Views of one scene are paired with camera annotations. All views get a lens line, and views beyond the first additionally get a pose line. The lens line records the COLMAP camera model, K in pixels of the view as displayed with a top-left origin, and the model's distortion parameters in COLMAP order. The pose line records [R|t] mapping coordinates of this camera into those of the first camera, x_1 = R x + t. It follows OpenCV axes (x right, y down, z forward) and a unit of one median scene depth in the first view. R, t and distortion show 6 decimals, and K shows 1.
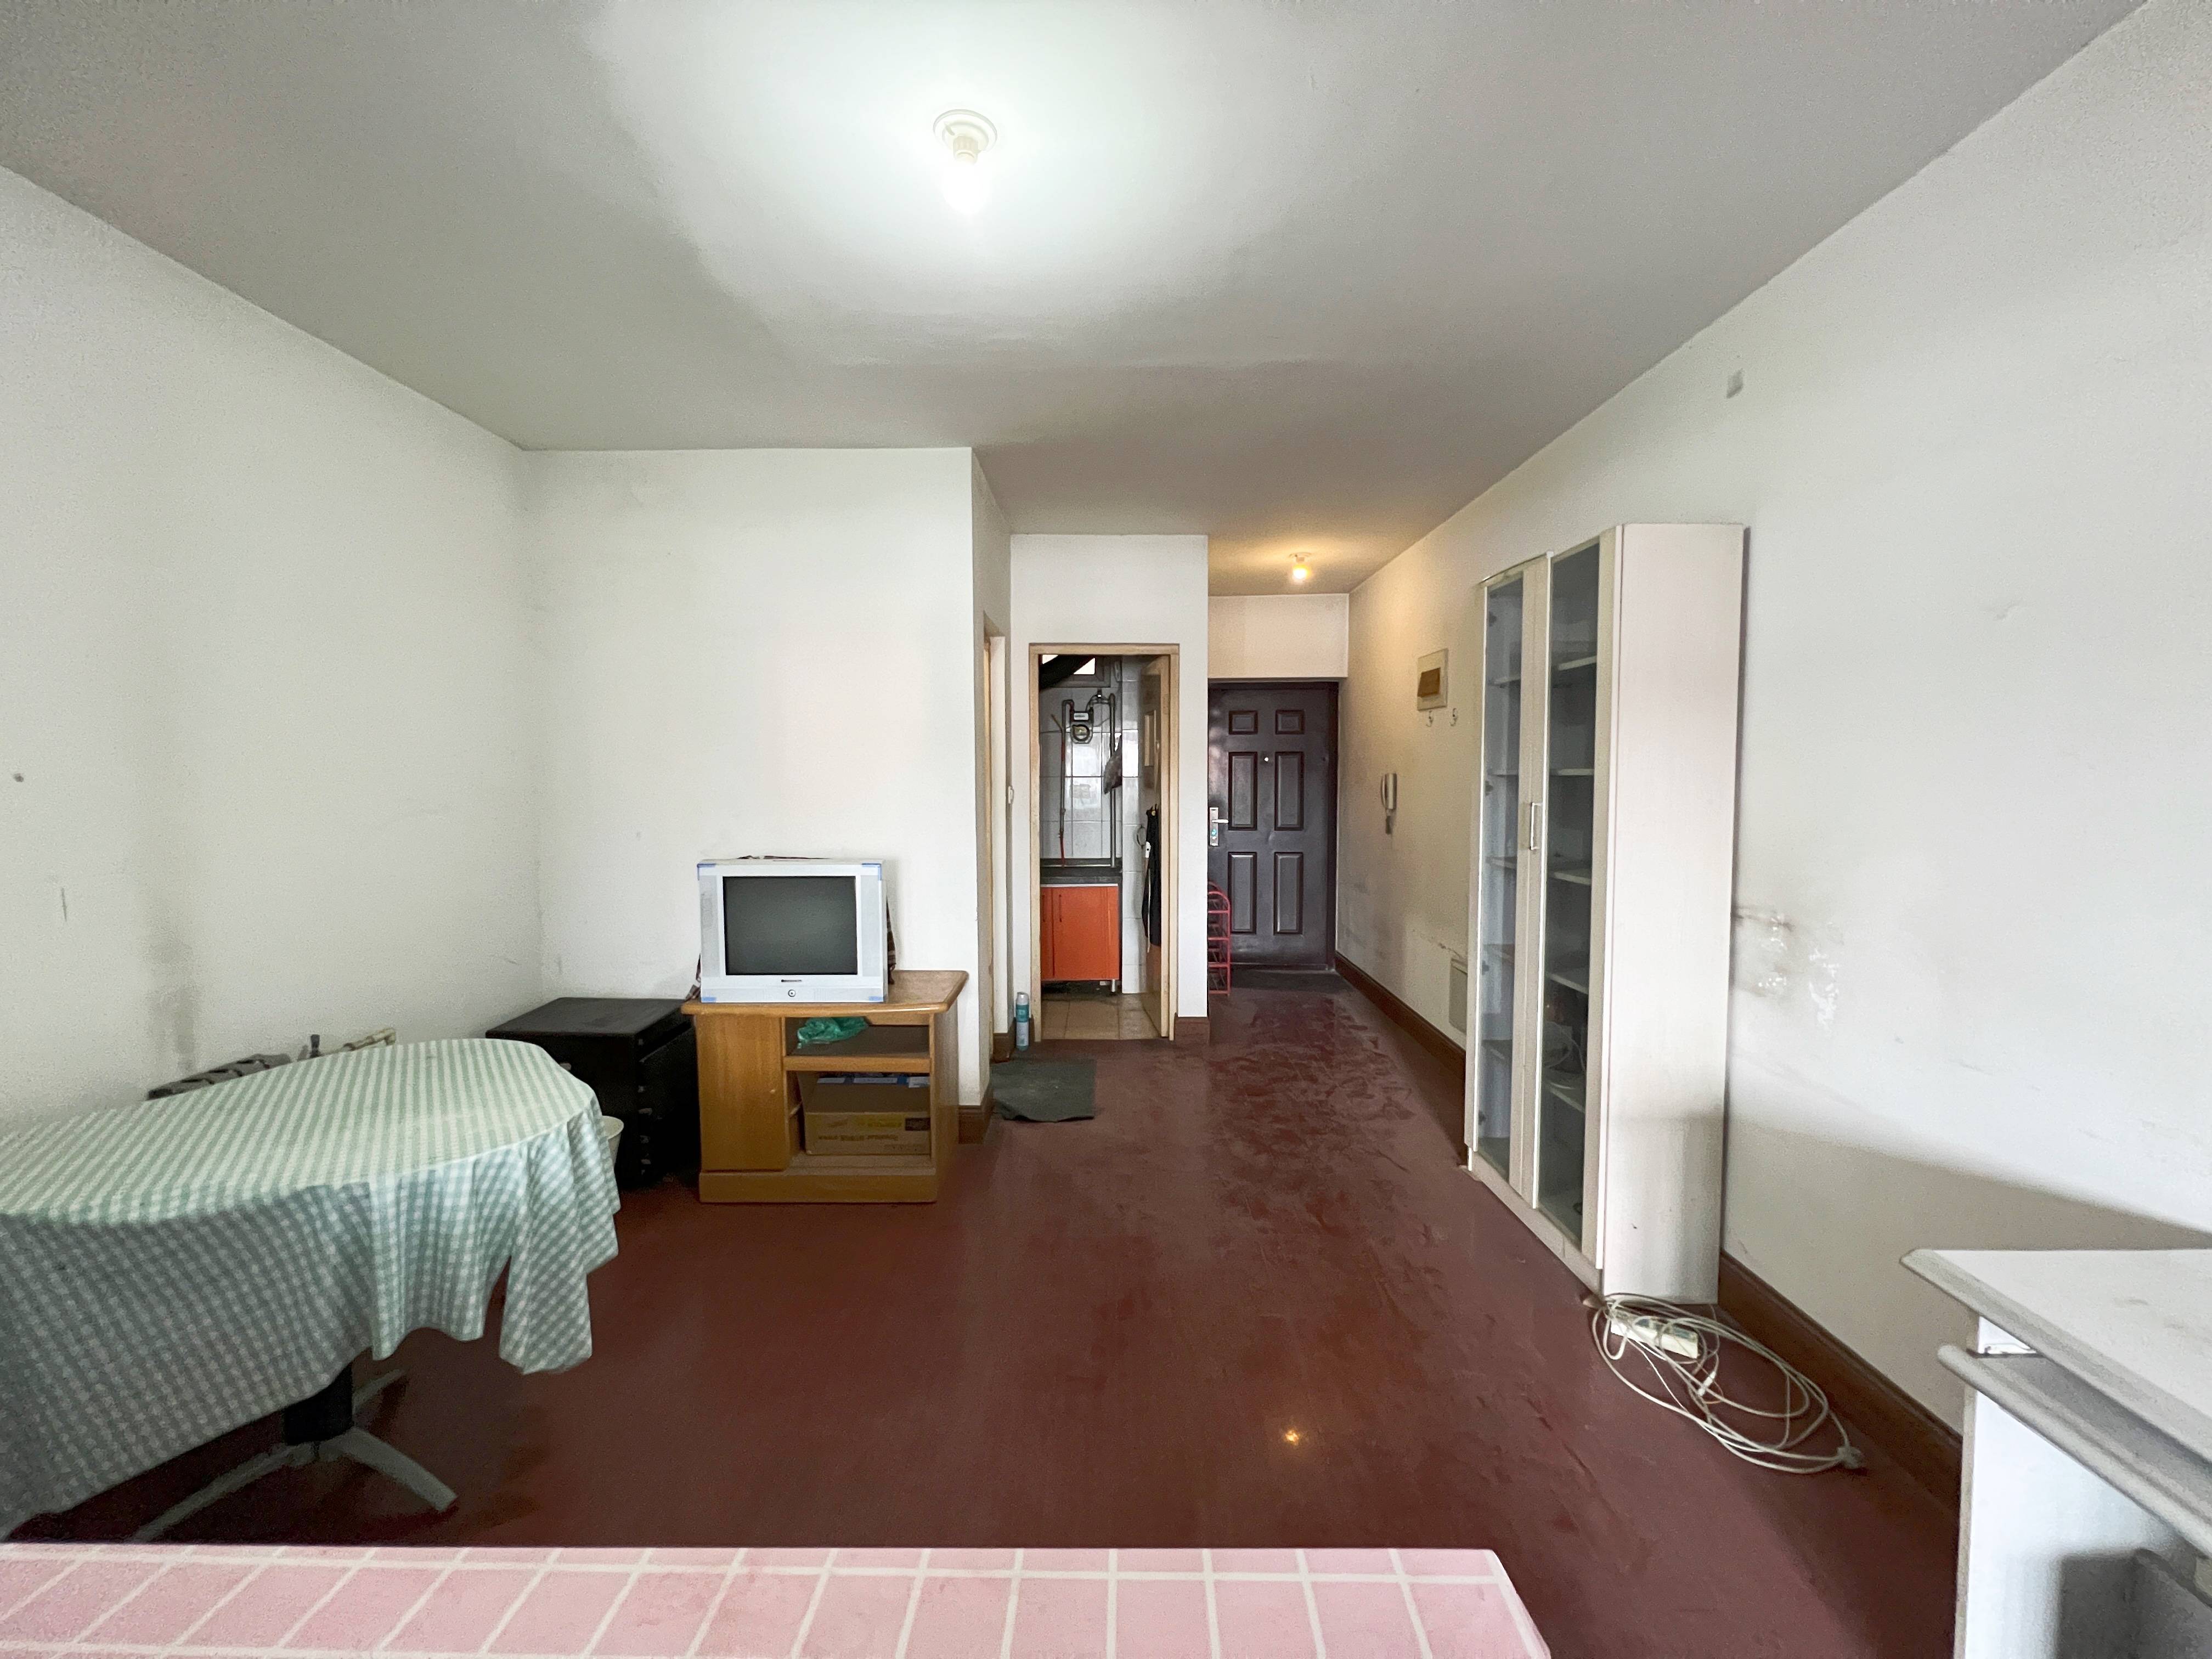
lens RADIAL K [[883.6, 0, 1108.3], [0, 883.6, 826.1], [0, 0, 1]] dist [-0.006095, 0.001350]
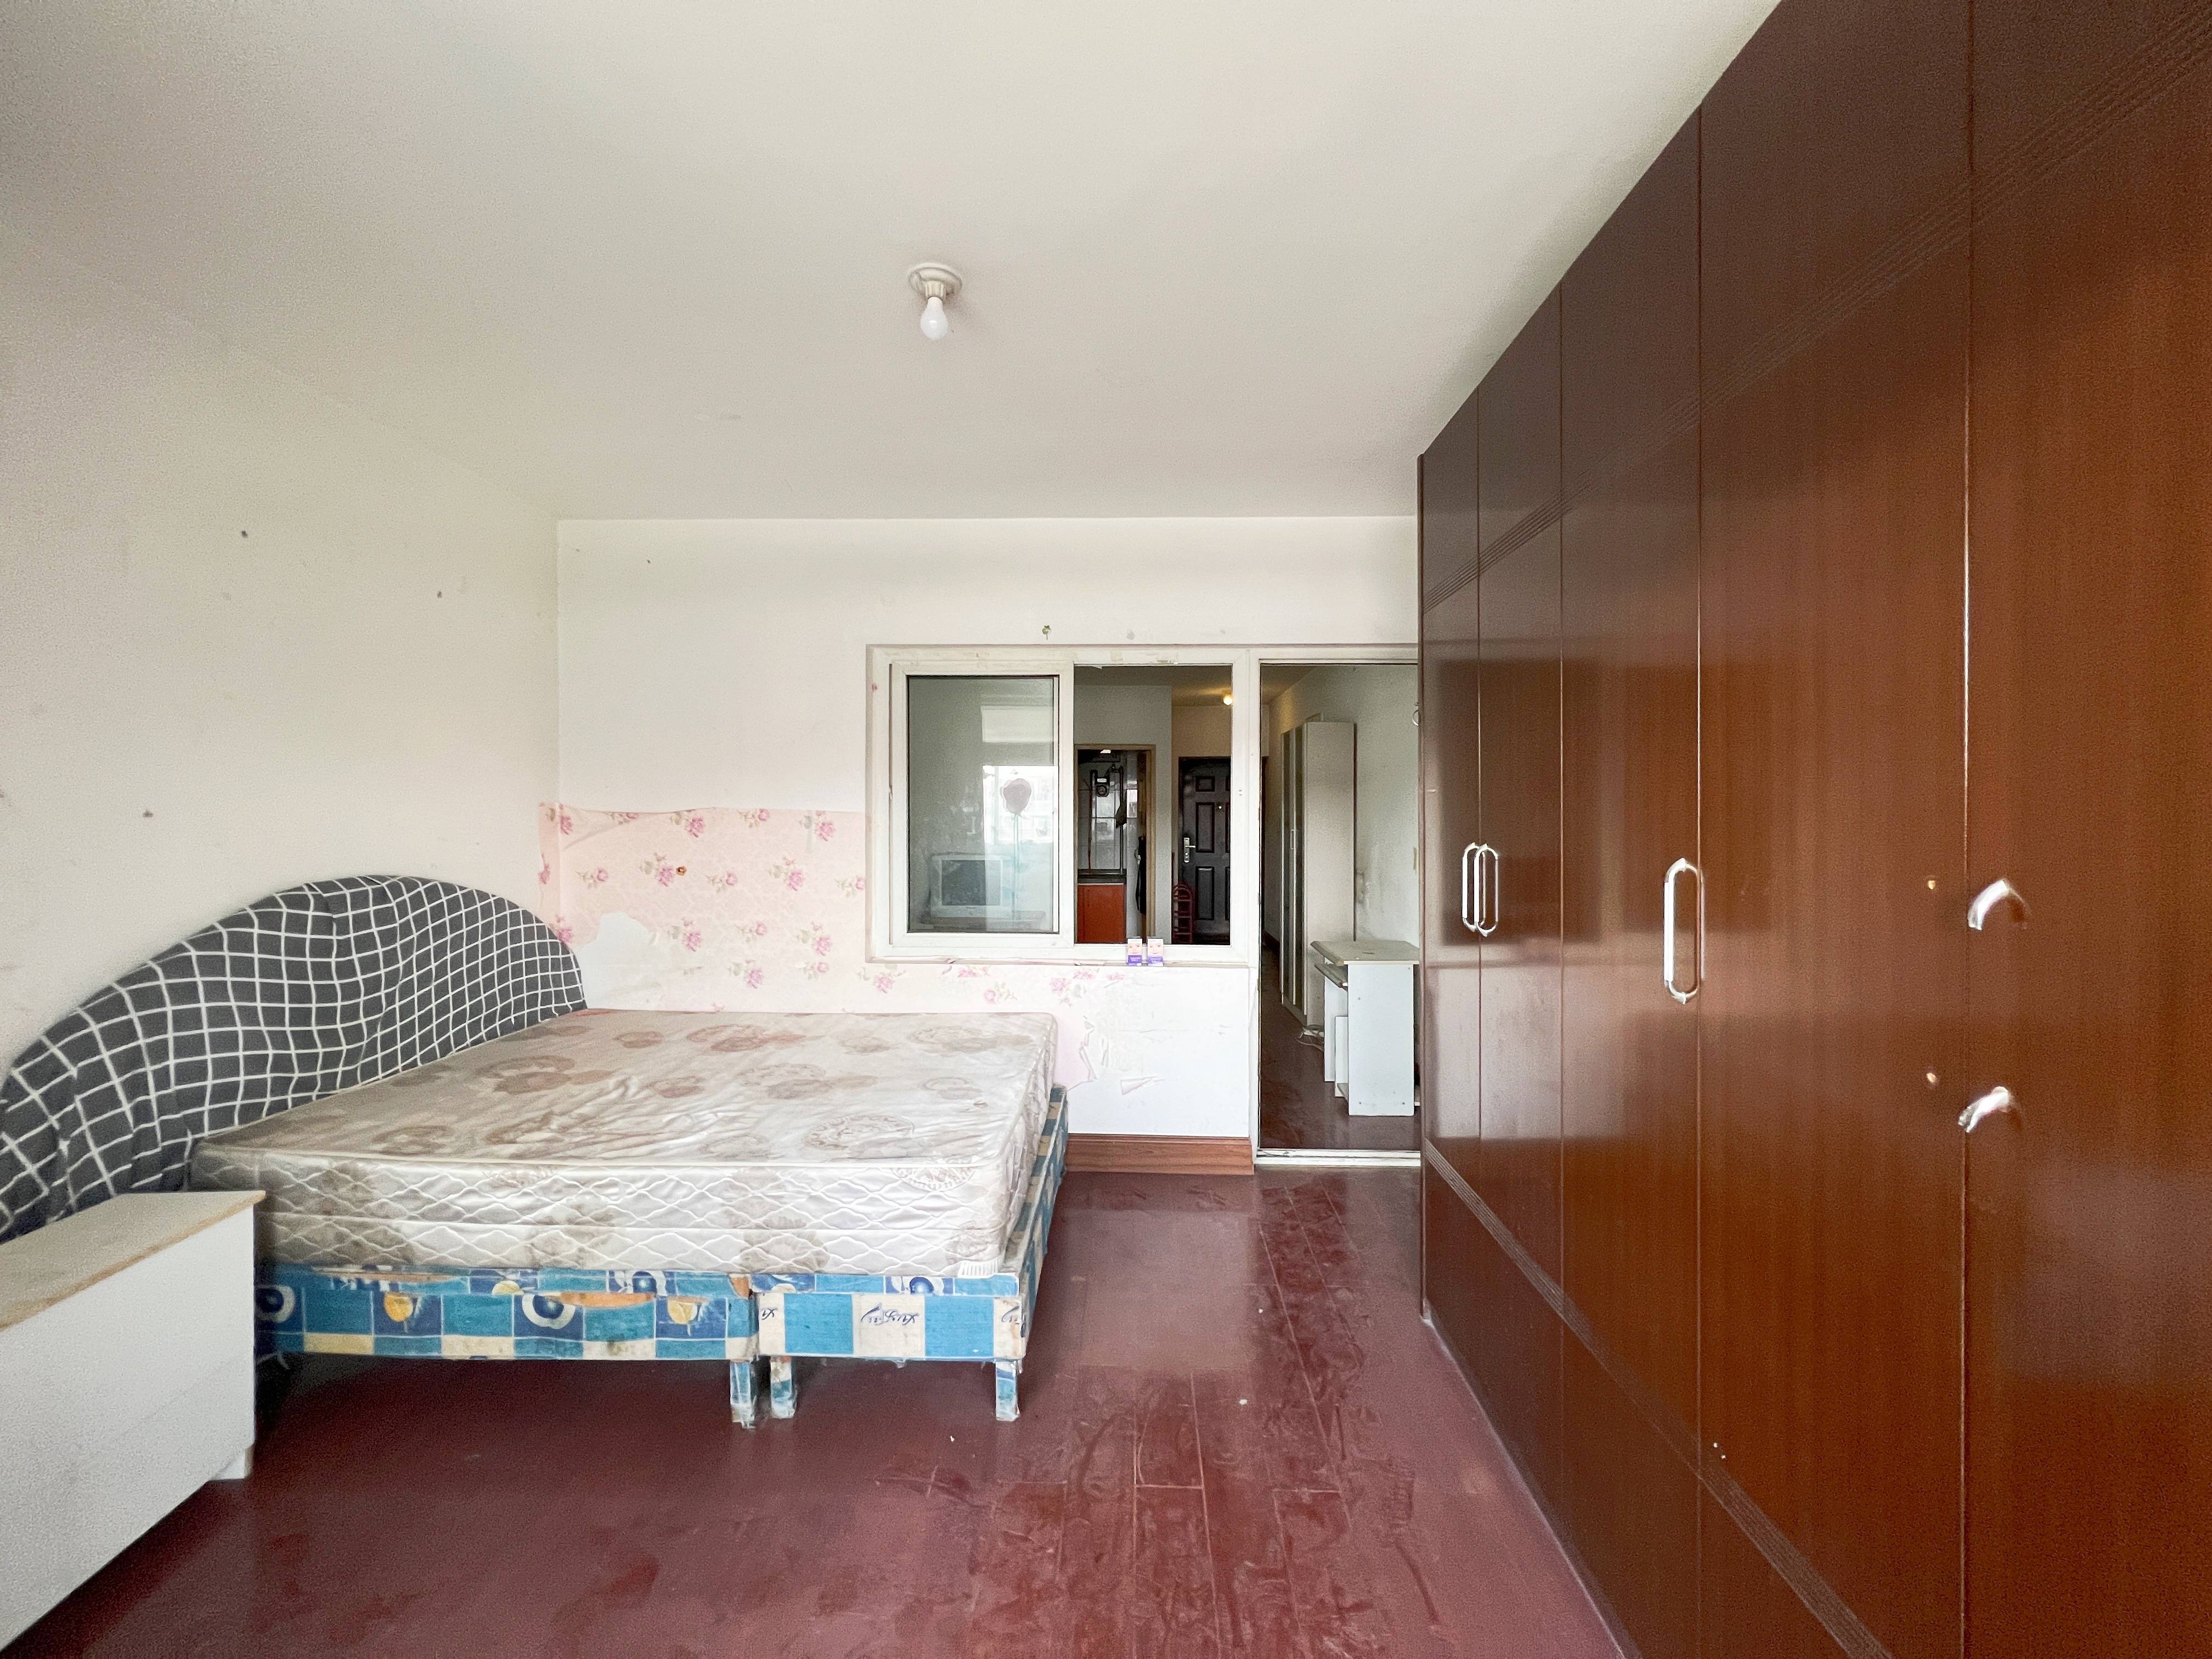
lens RADIAL K [[883.6, 0, 1105.7], [0, 883.6, 818.1], [0, 0, 1]] dist [-0.006095, 0.001350]
pose [[0.999650, 0.003744, -0.026181, 0.017732], [-0.005082, 0.998675, -0.051217, 0.026912], [0.025955, 0.051332, 0.998344, -0.610679]]
